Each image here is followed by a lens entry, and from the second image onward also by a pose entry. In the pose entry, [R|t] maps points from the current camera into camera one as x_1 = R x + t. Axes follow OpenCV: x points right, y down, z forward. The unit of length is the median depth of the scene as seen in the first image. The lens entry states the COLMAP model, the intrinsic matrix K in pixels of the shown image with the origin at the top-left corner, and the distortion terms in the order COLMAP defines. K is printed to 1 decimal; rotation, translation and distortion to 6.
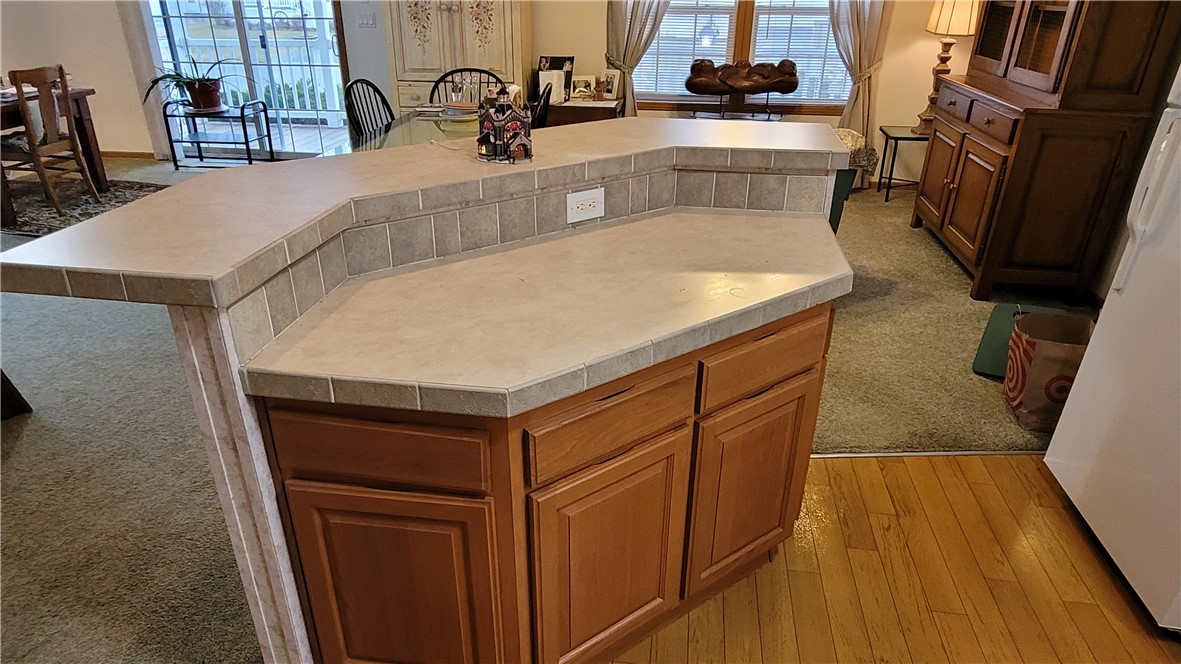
lens RADIAL K [[729.0, 0, 581.7], [0, 729.0, 342.6], [0, 0, 1]] dist [-0.004309, -0.003329]
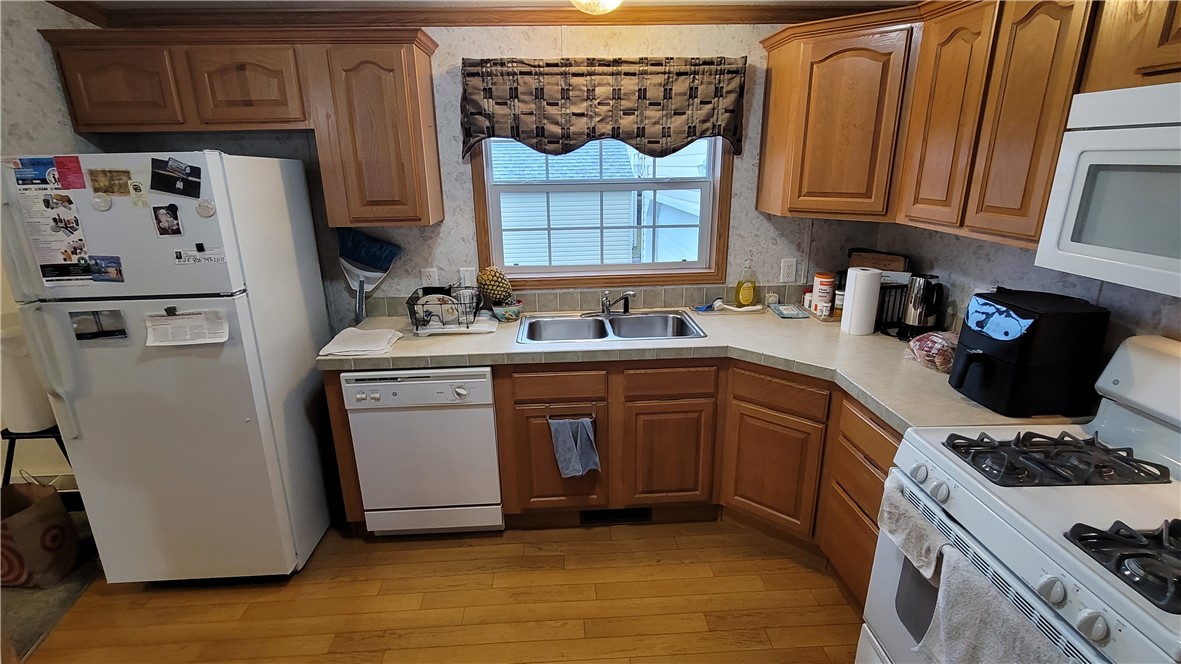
lens RADIAL K [[560.9, 0, 590.7], [0, 560.9, 338.5], [0, 0, 1]] dist [-0.003658, 0.000056]
pose [[-0.204859, -0.300069, 0.931661, -0.116821], [0.449284, 0.816819, 0.361872, -0.064297], [-0.869584, 0.492713, -0.032517, 0.067117]]
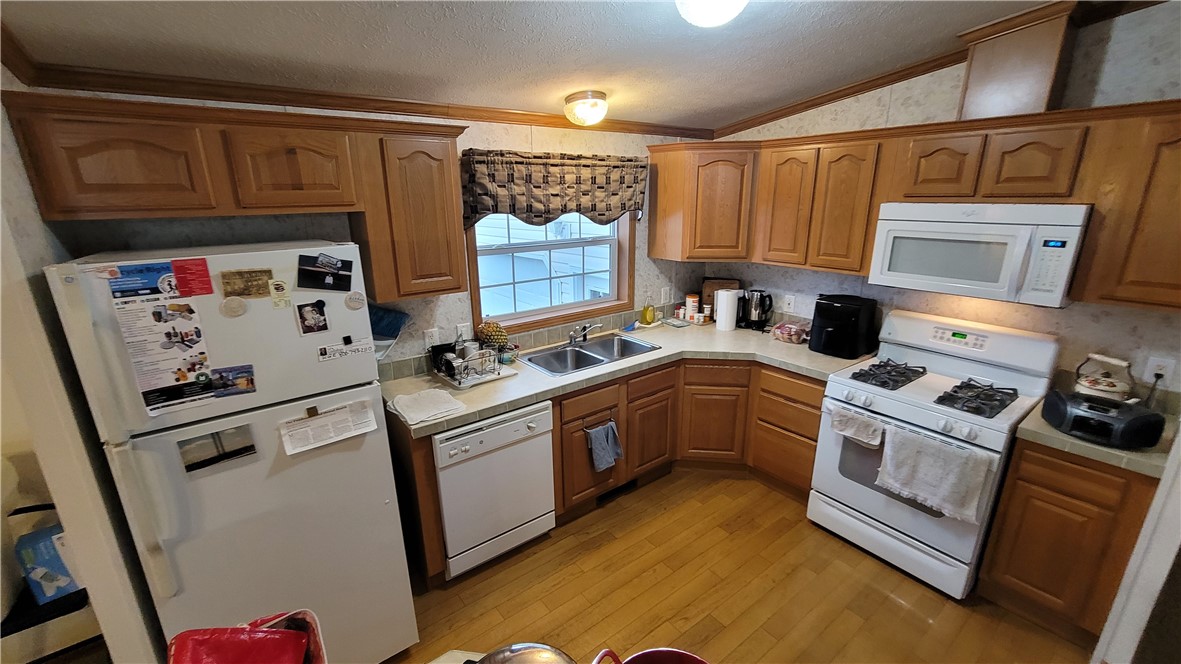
lens RADIAL K [[480.2, 0, 586.0], [0, 480.2, 338.2], [0, 0, 1]] dist [-0.004324, -0.000383]
pose [[-0.714888, -0.197192, 0.670858, -0.024753], [0.319857, 0.760929, 0.564517, -0.217687], [-0.621793, 0.618145, -0.480905, 0.294618]]
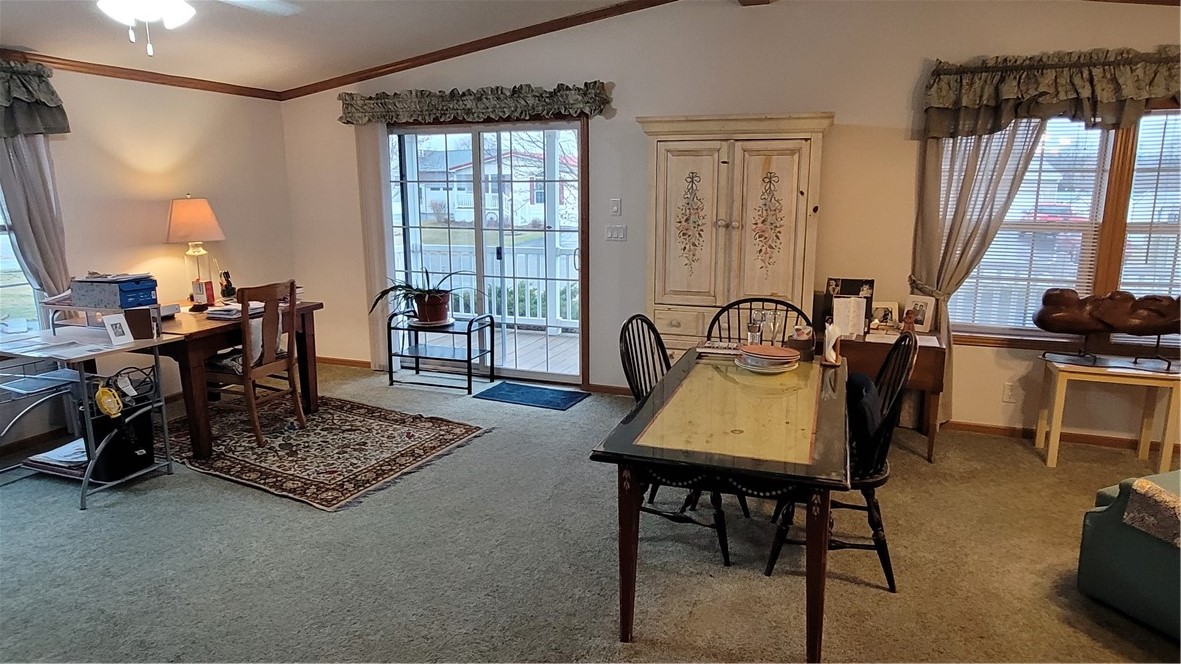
lens RADIAL K [[709.1, 0, 600.1], [0, 709.1, 323.8], [0, 0, 1]] dist [-0.005574, -0.000937]
pose [[0.979268, 0.033482, -0.199782, -0.151528], [-0.085139, 0.962934, -0.255946, -0.125344], [0.183808, 0.267650, 0.945822, 0.229477]]
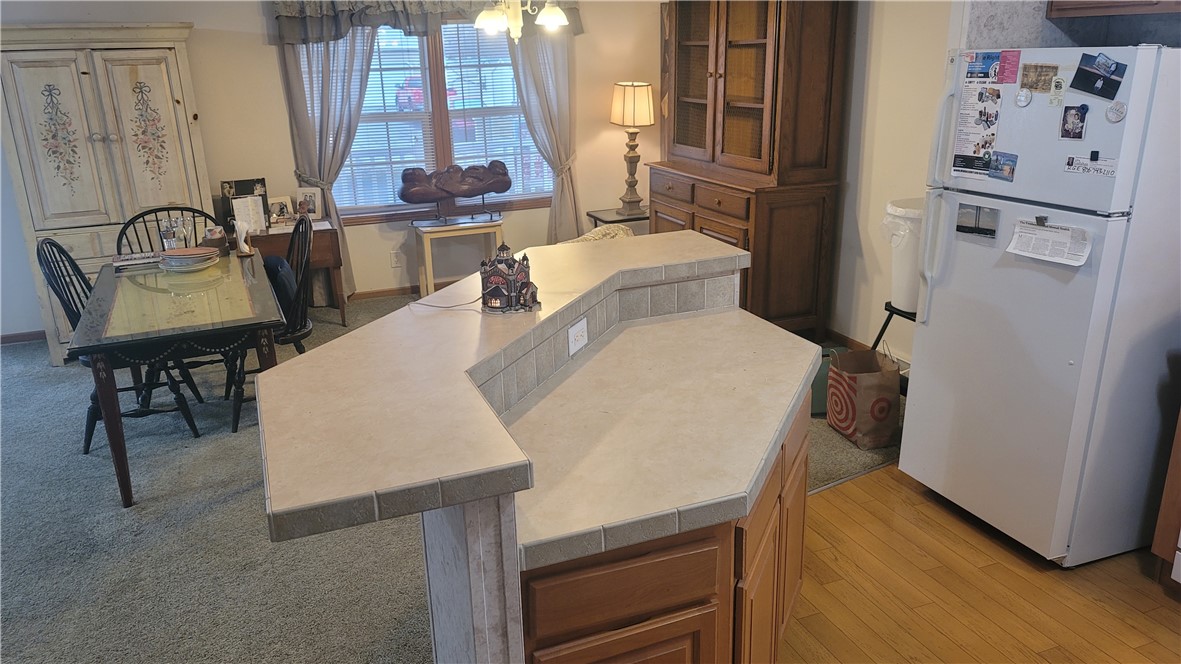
lens RADIAL K [[868.9, 0, 580.7], [0, 868.9, 324.4], [0, 0, 1]] dist [0.055750, -0.031726]
pose [[0.863913, -0.181664, 0.469736, -0.212110], [0.254649, 0.962236, -0.096207, -0.029459], [-0.434519, 0.202732, 0.877549, -0.045591]]
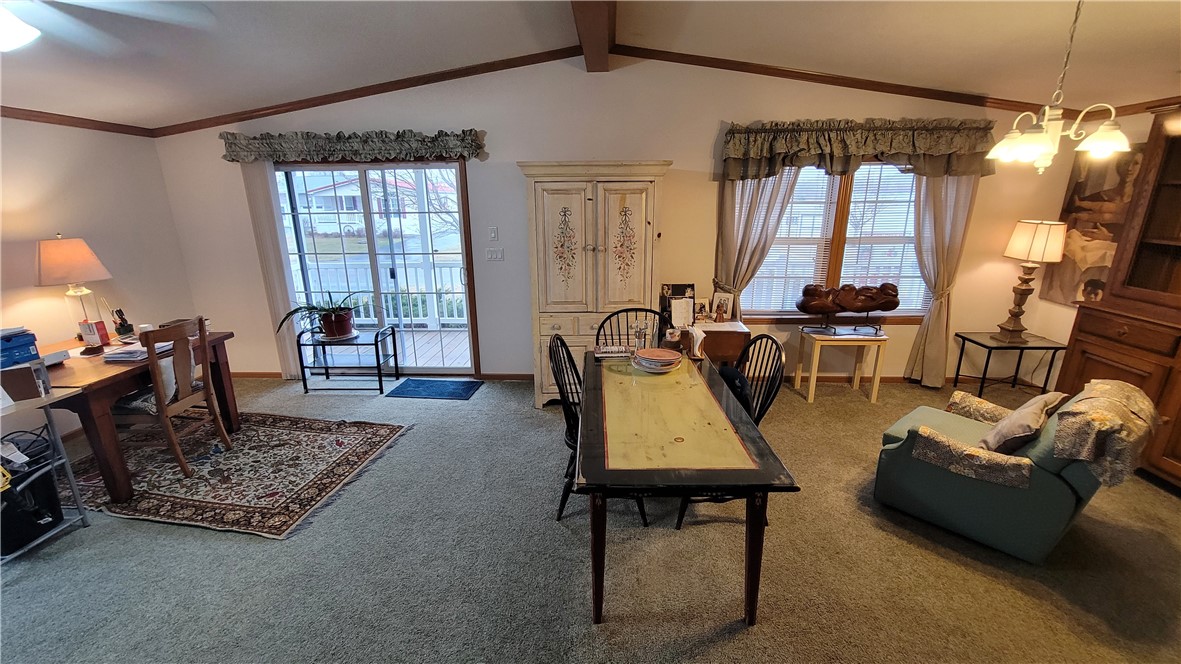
lens RADIAL K [[482.4, 0, 586.0], [0, 482.4, 338.5], [0, 0, 1]] dist [-0.010659, 0.005789]
pose [[0.994602, -0.042286, 0.094754, -0.253946], [0.058638, 0.982451, -0.177066, -0.195401], [-0.085604, 0.181667, 0.979627, 0.317357]]
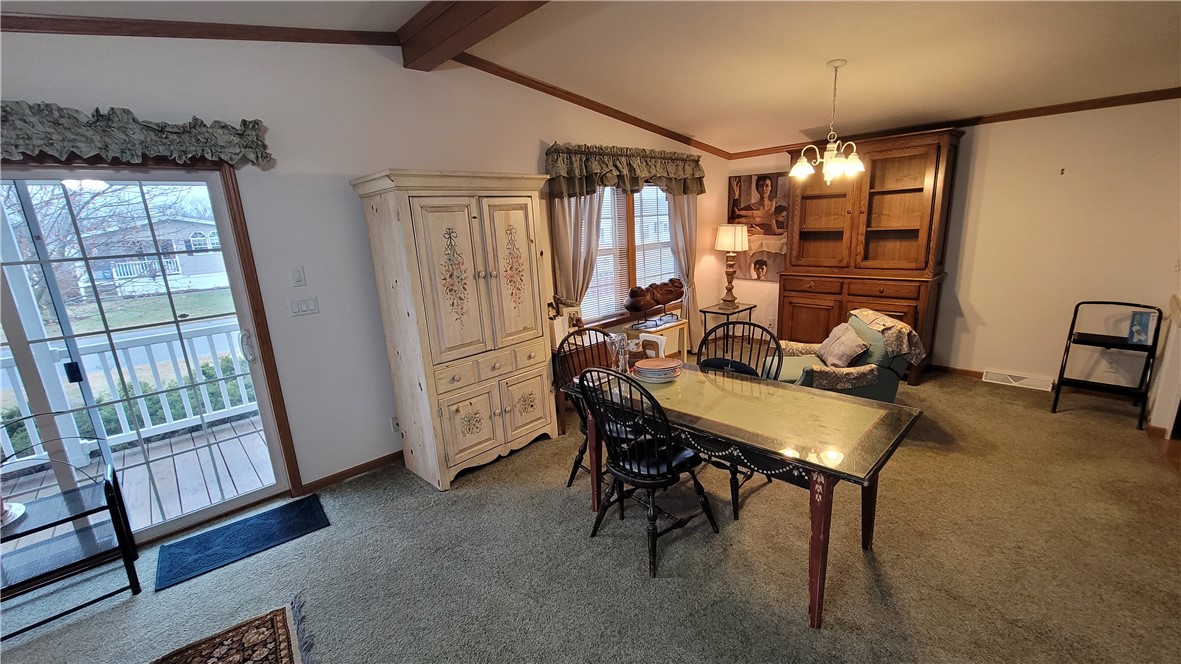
lens RADIAL K [[480.2, 0, 586.0], [0, 480.2, 338.2], [0, 0, 1]] dist [-0.004324, -0.000383]
pose [[0.623415, -0.224215, 0.749054, -0.539787], [0.400679, 0.914265, -0.059805, -0.288210], [-0.671425, 0.337413, 0.659804, 0.526001]]
